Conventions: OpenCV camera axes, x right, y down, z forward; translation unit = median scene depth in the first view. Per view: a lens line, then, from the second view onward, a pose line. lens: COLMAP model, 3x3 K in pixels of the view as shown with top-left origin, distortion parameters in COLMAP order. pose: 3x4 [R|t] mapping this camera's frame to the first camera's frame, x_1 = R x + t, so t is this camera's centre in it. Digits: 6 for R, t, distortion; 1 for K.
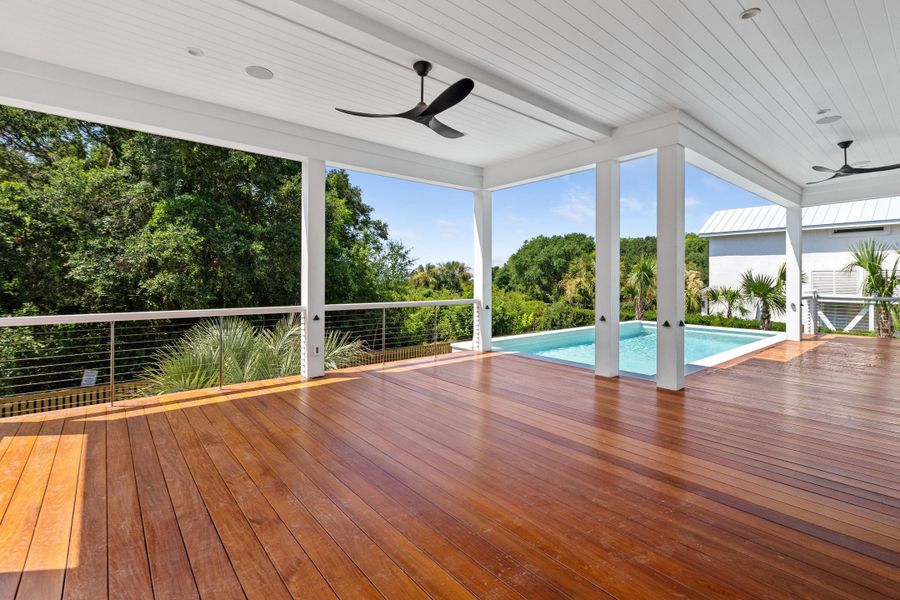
lens RADIAL K [[416.4, 0, 448.1], [0, 416.4, 277.1], [0, 0, 1]] dist [-0.000252, -0.000266]
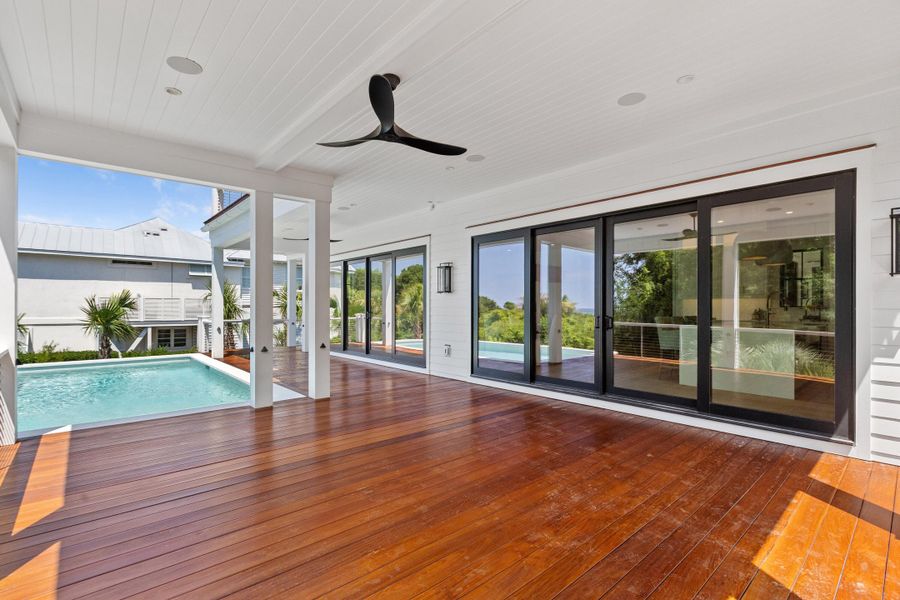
lens RADIAL K [[413.6, 0, 450.0], [0, 413.6, 300.0], [0, 0, 1]] dist [0.000079, 0.000008]
pose [[-0.028708, 0.010150, 0.999536, -0.241120], [-0.004538, 0.999937, -0.010284, -0.003993], [-0.999578, -0.004831, -0.028660, 0.219801]]
